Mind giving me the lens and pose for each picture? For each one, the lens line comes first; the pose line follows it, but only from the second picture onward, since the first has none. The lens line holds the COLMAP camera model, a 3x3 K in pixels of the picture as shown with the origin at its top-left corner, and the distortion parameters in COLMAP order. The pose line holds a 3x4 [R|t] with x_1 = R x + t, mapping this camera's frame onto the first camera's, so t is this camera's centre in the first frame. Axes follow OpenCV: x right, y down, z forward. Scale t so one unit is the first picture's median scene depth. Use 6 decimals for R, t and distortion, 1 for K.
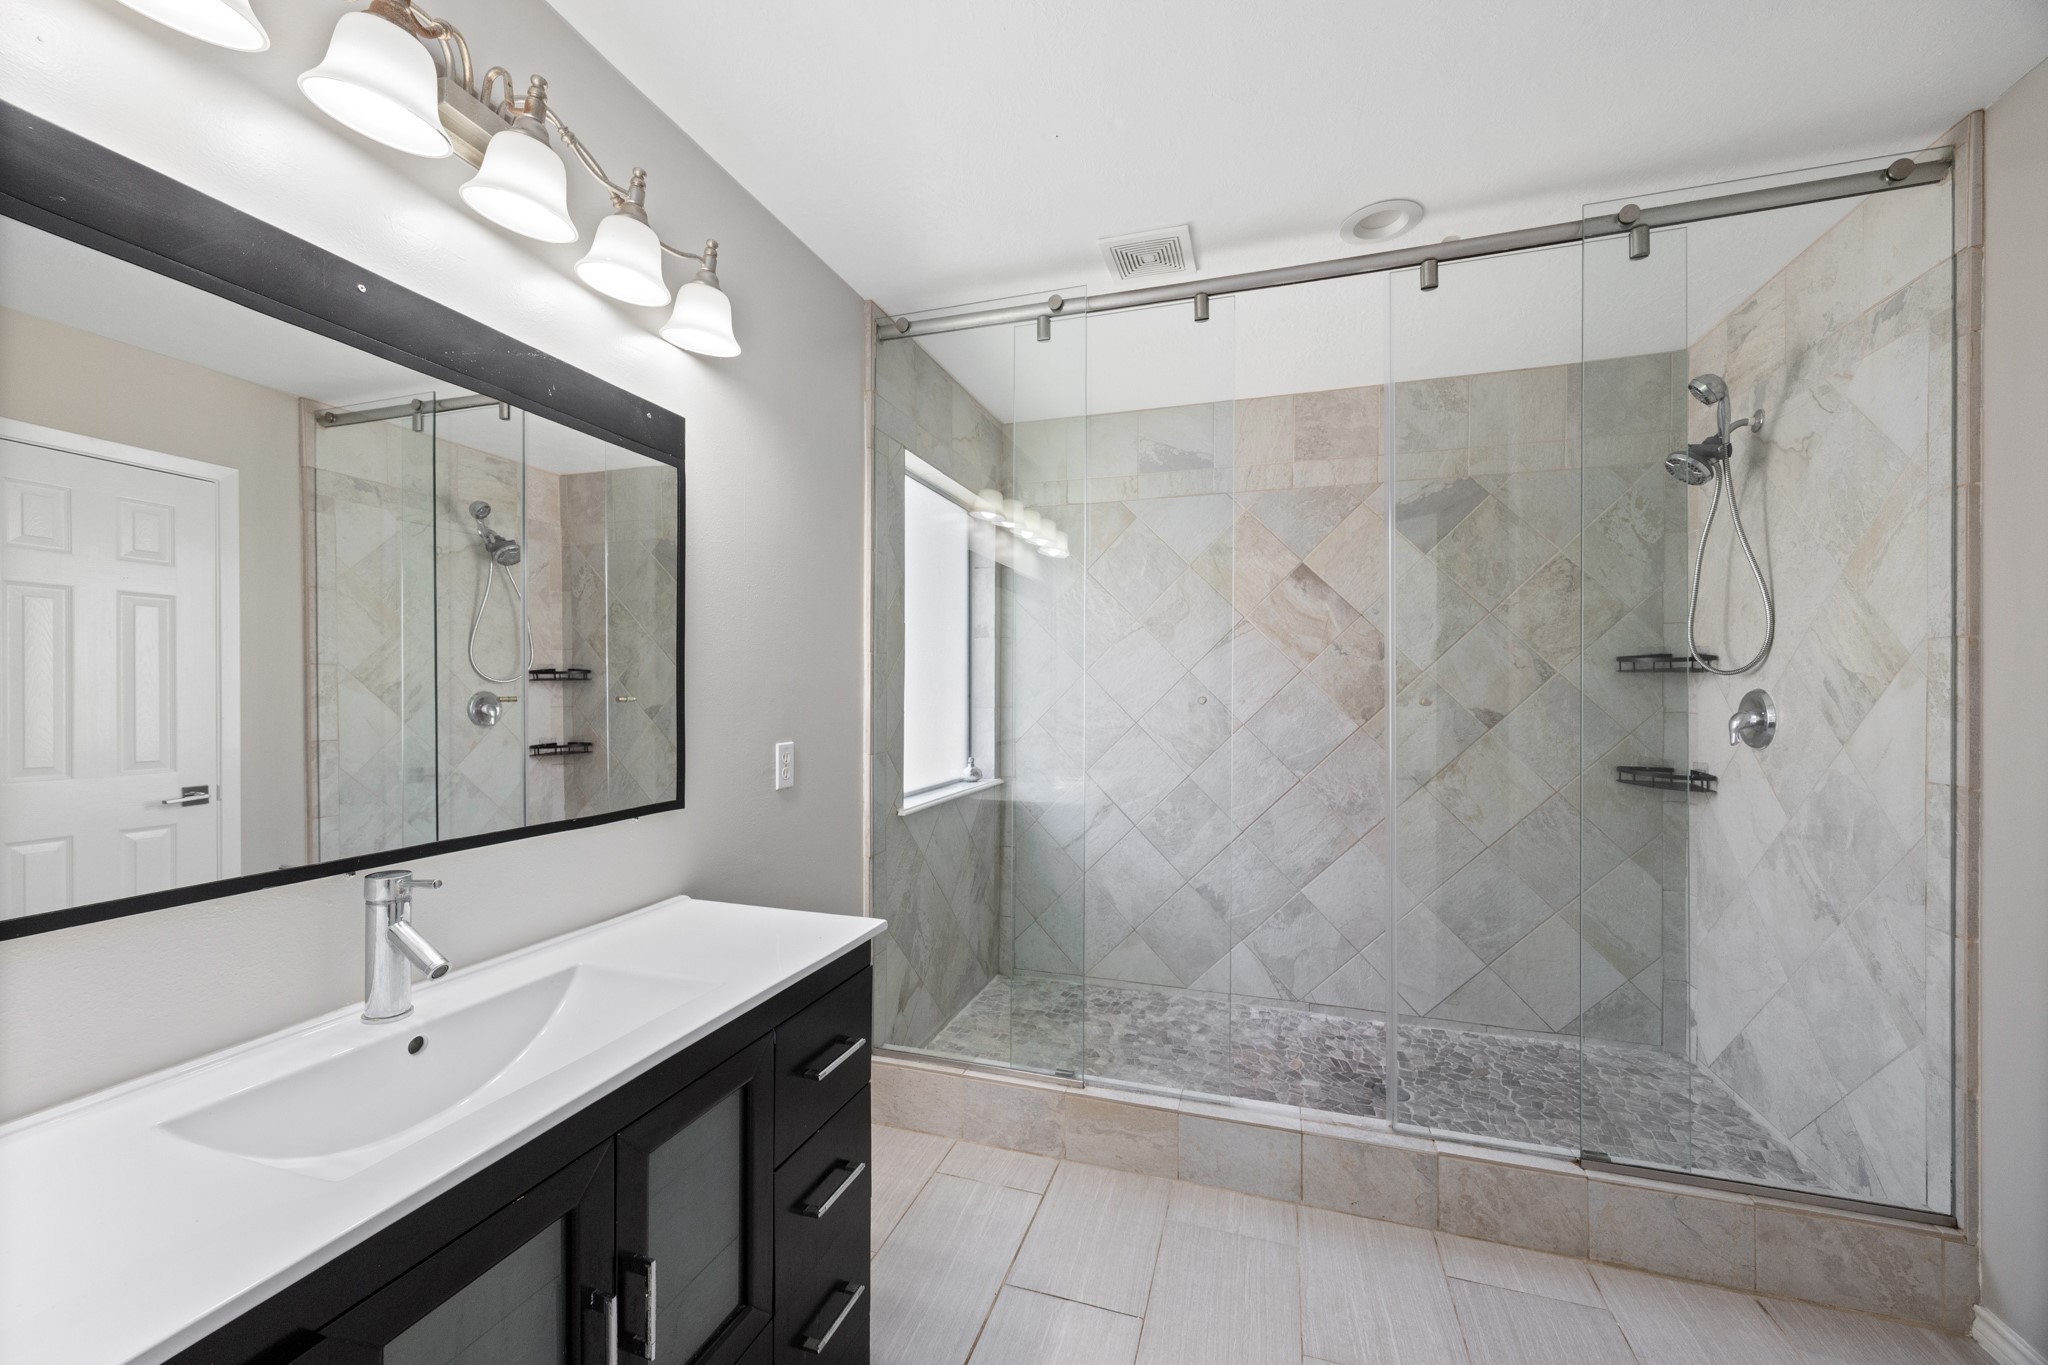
lens RADIAL K [[785.9, 0, 1022.7], [0, 785.9, 699.1], [0, 0, 1]] dist [0.001314, 0.000429]
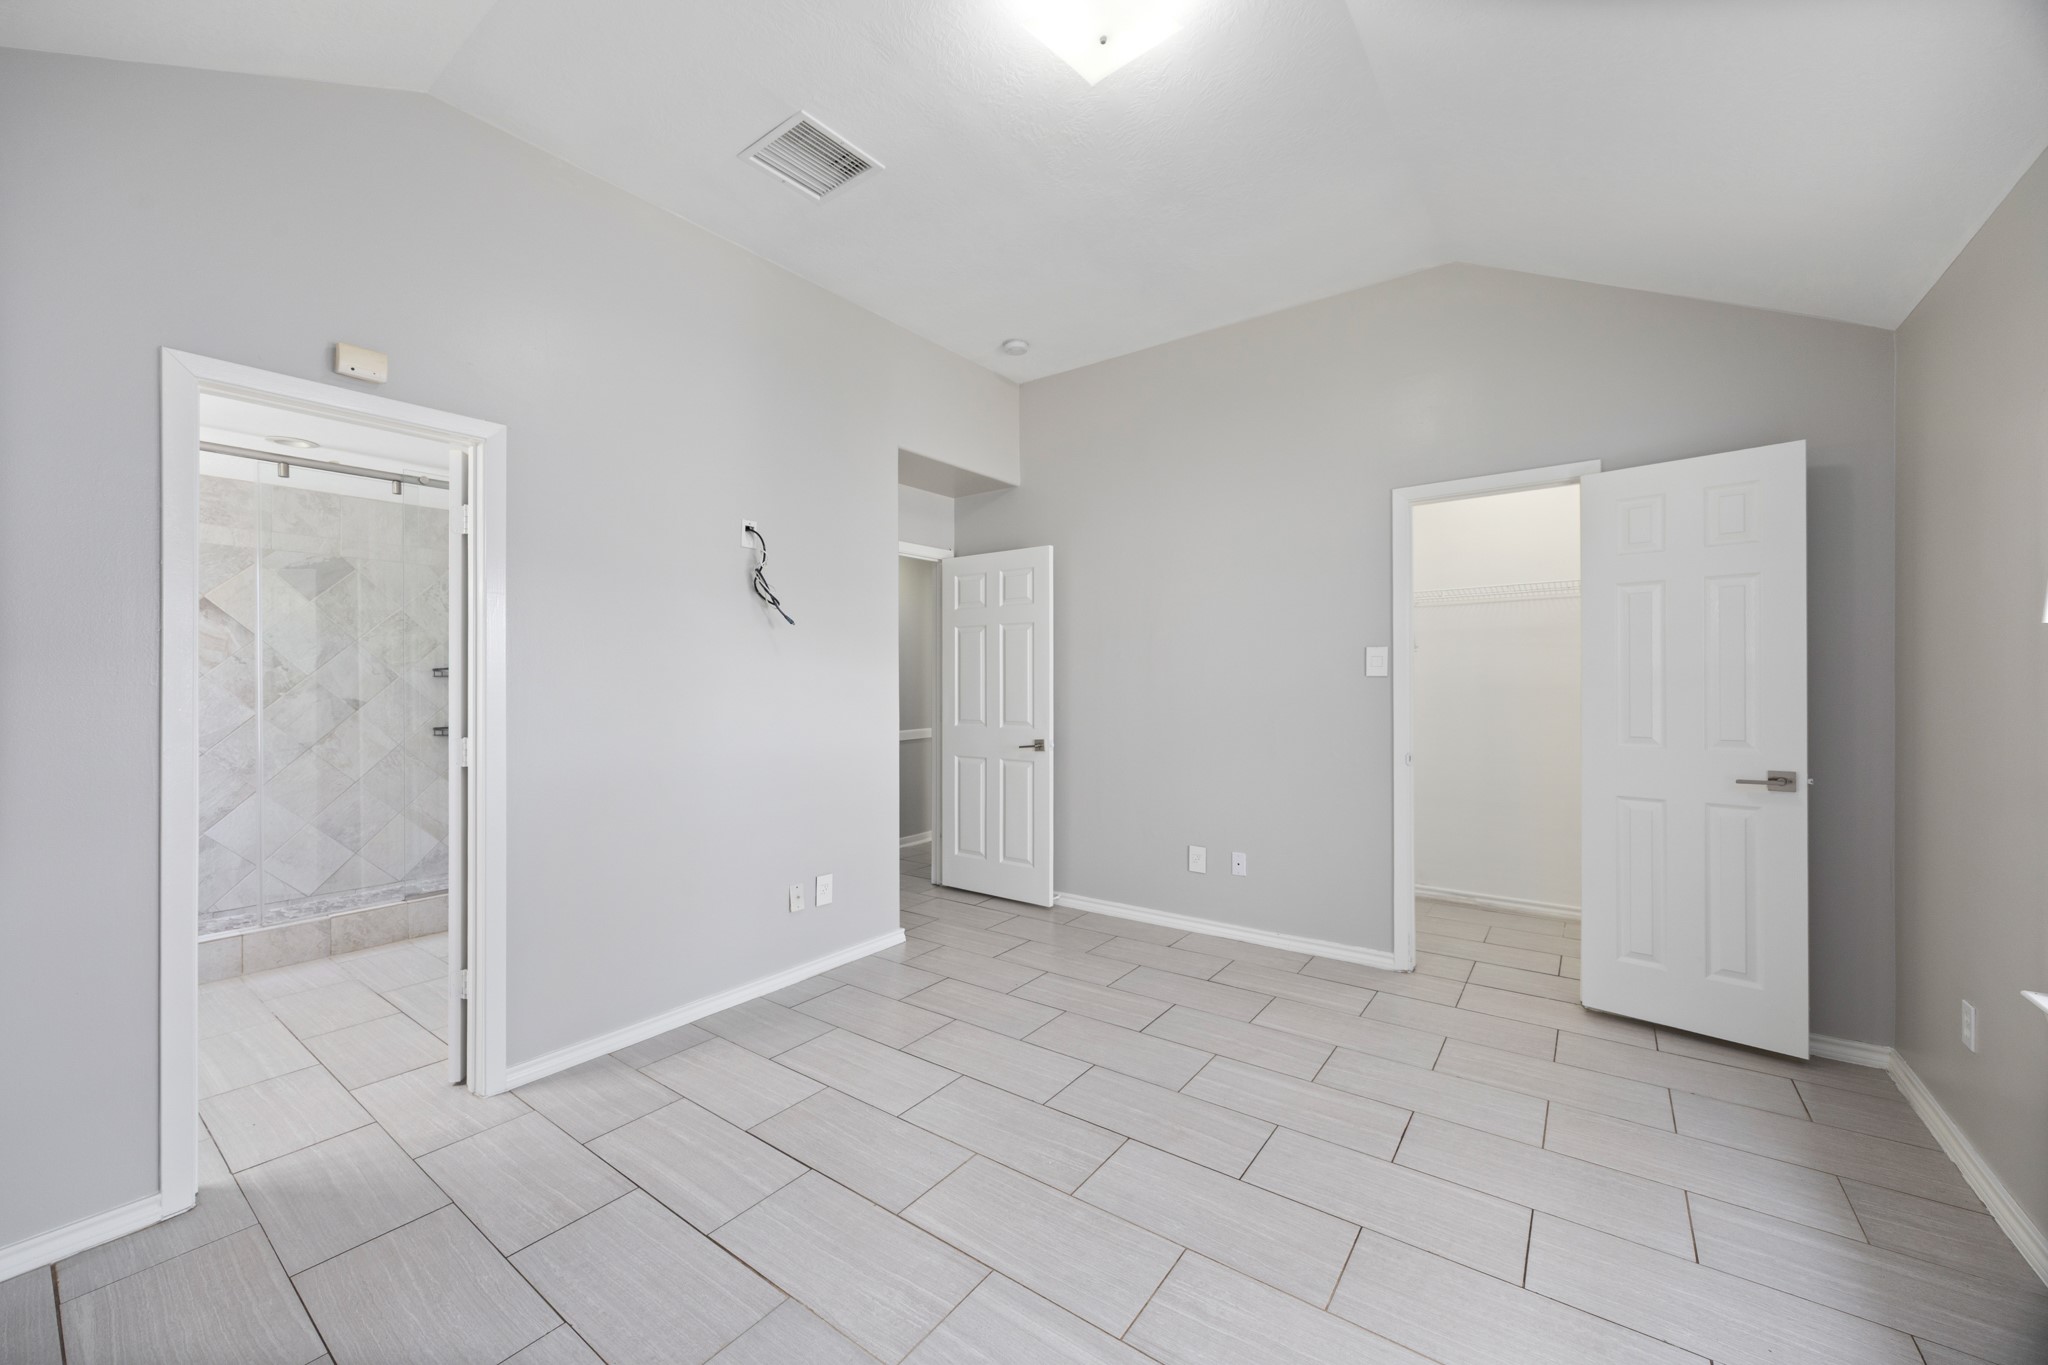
lens RADIAL K [[785.9, 0, 1014.7], [0, 785.9, 672.3], [0, 0, 1]] dist [0.001314, 0.000429]
pose [[0.324852, 0.008100, 0.945730, -0.547126], [0.018686, 0.999713, -0.014981, 0.007938], [-0.945580, 0.022539, 0.324608, -0.889817]]
